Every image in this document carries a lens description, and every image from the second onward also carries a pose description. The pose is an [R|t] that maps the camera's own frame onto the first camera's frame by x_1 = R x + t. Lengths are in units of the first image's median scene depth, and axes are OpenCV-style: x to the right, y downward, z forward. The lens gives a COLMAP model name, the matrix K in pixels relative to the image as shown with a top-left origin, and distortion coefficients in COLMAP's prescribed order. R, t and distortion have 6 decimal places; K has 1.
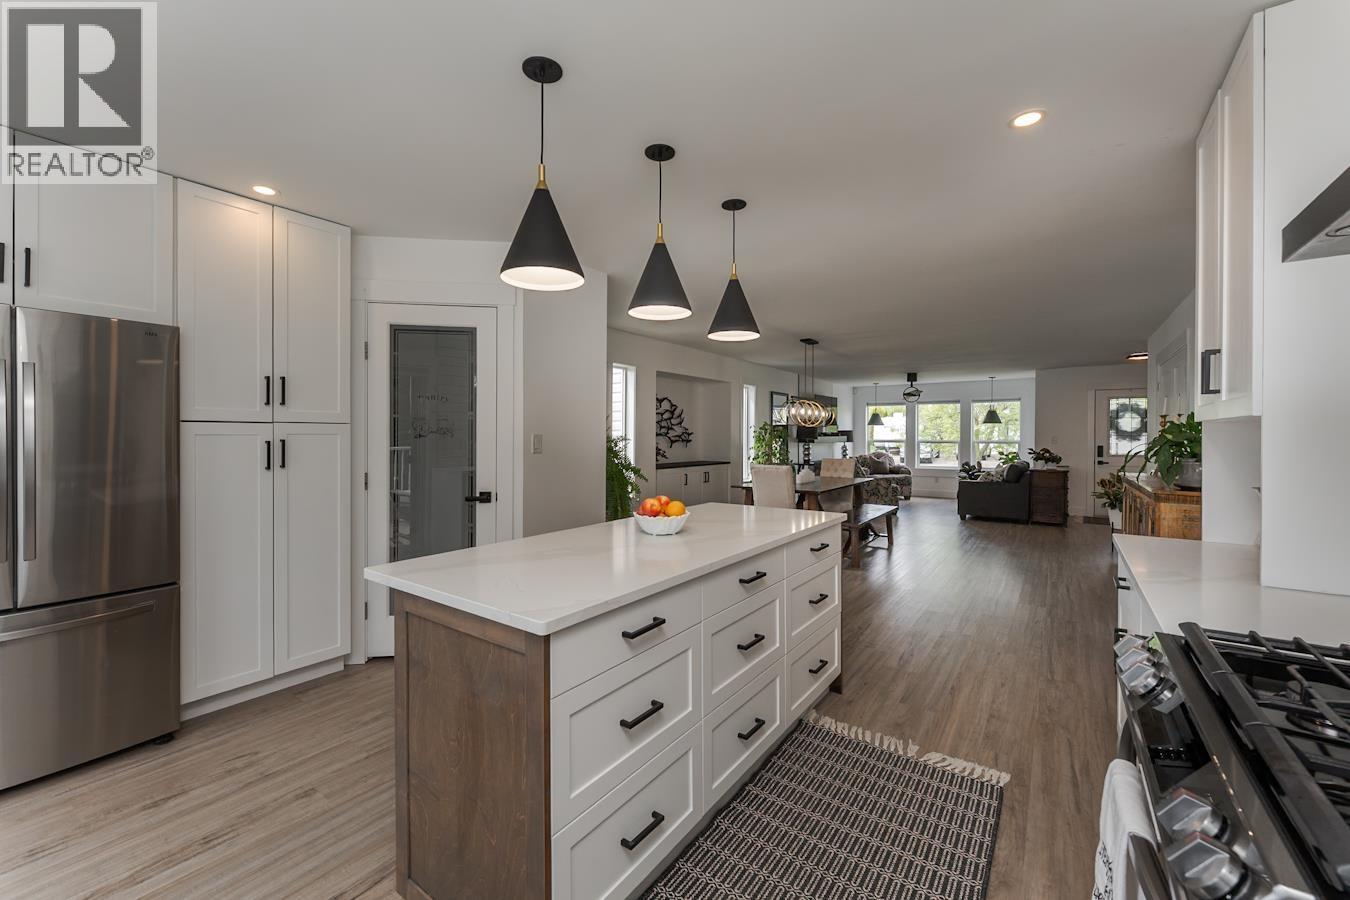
lens RADIAL K [[546.6, 0, 682.0], [0, 546.6, 432.1], [0, 0, 1]] dist [0.000998, -0.000070]
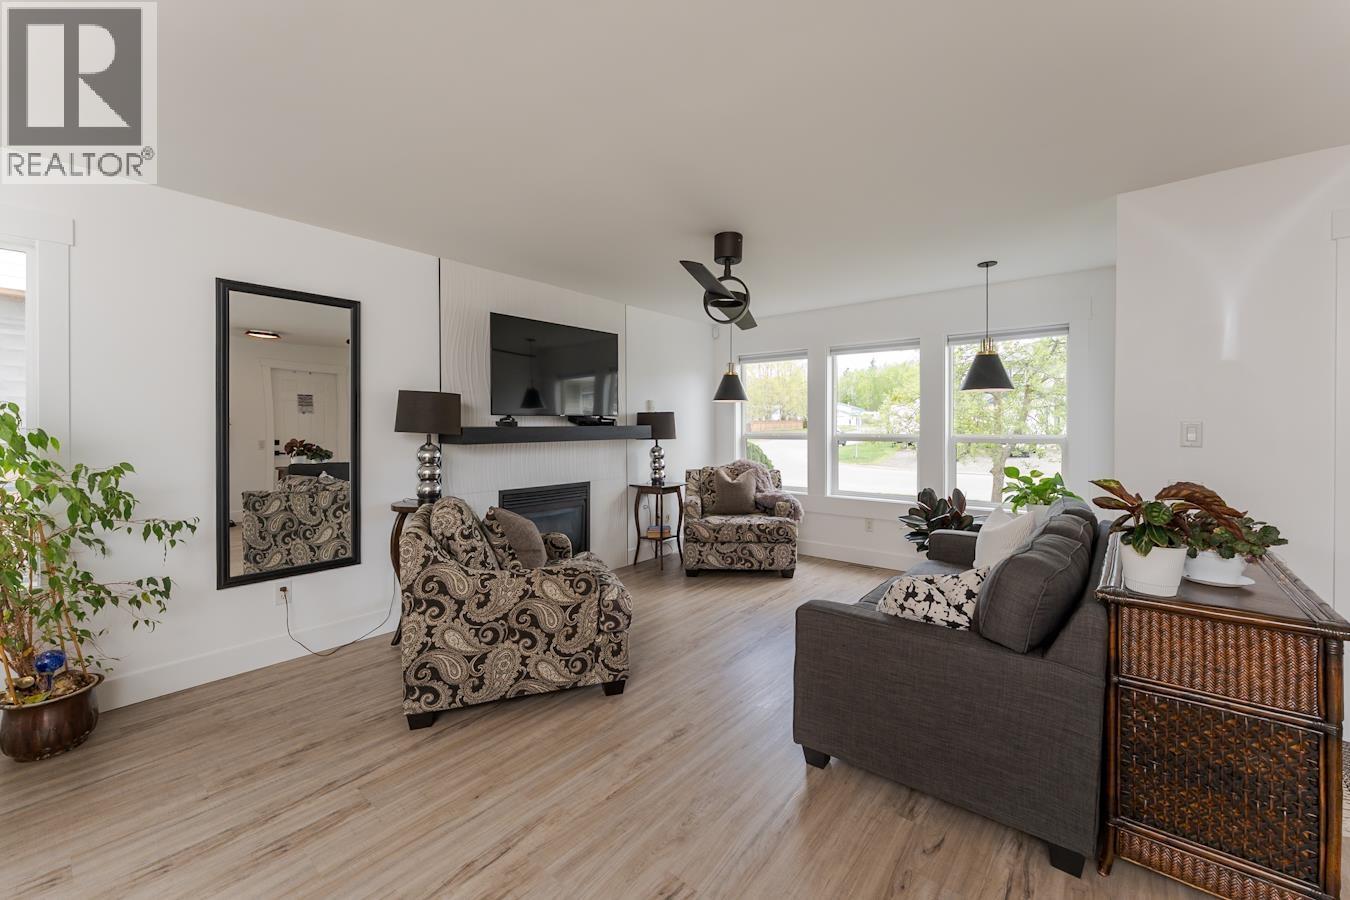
lens RADIAL K [[532.9, 0, 678.2], [0, 532.9, 430.9], [0, 0, 1]] dist [-0.001954, -0.000083]
pose [[0.995999, -0.000571, -0.089367, 0.388996], [0.001770, 0.999909, 0.013341, 0.005913], [0.089352, -0.013446, 0.995909, 0.620852]]
